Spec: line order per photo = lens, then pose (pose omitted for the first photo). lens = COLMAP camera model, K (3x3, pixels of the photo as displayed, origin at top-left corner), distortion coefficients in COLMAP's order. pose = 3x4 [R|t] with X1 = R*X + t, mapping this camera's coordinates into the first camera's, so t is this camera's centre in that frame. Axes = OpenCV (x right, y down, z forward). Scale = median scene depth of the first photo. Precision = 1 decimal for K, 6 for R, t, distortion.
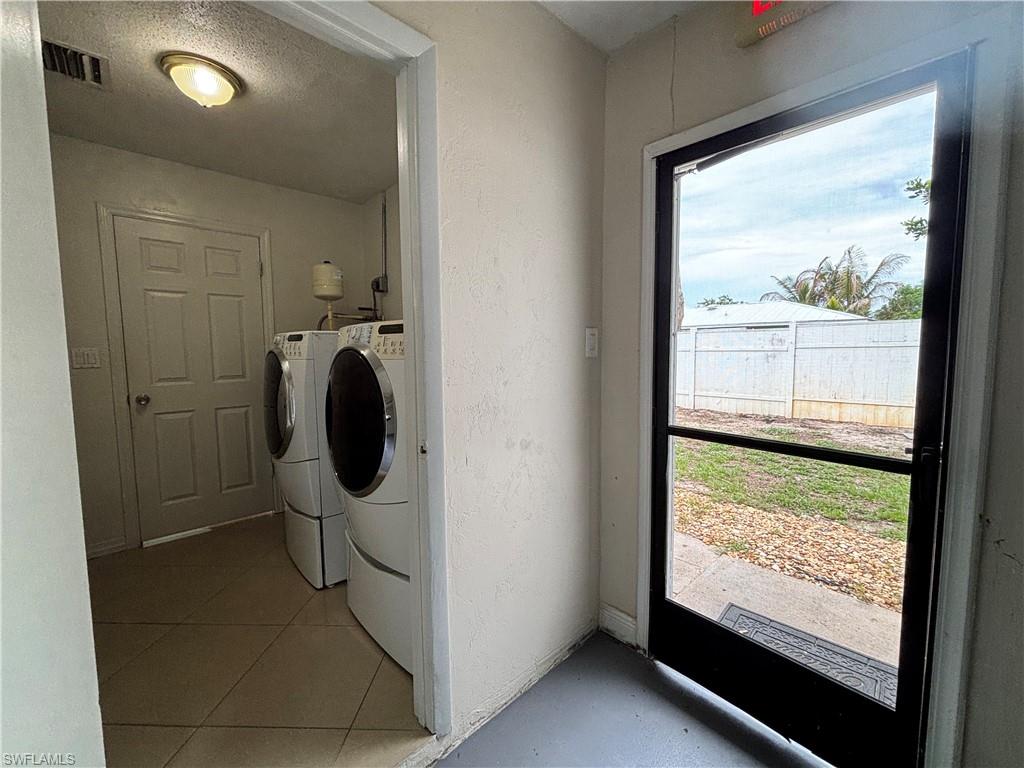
lens RADIAL K [[413.2, 0, 509.2], [0, 413.2, 385.4], [0, 0, 1]] dist [-0.004531, 0.001861]
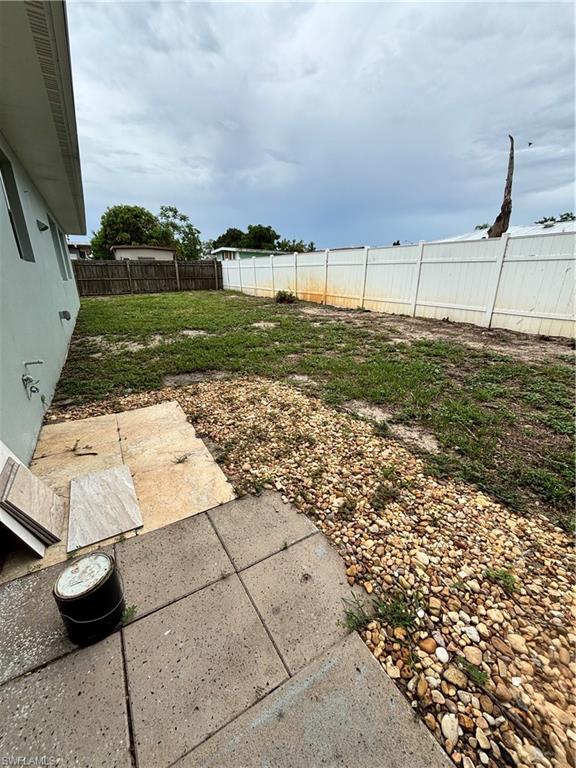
lens RADIAL K [[309.9, 0, 288.8], [0, 309.9, 384.8], [0, 0, 1]] dist [-0.004531, 0.001861]
pose [[0.978455, 0.081530, -0.189678, 0.180004], [-0.029545, 0.964563, 0.262193, 0.014589], [0.204333, -0.250940, 0.946191, 0.263425]]
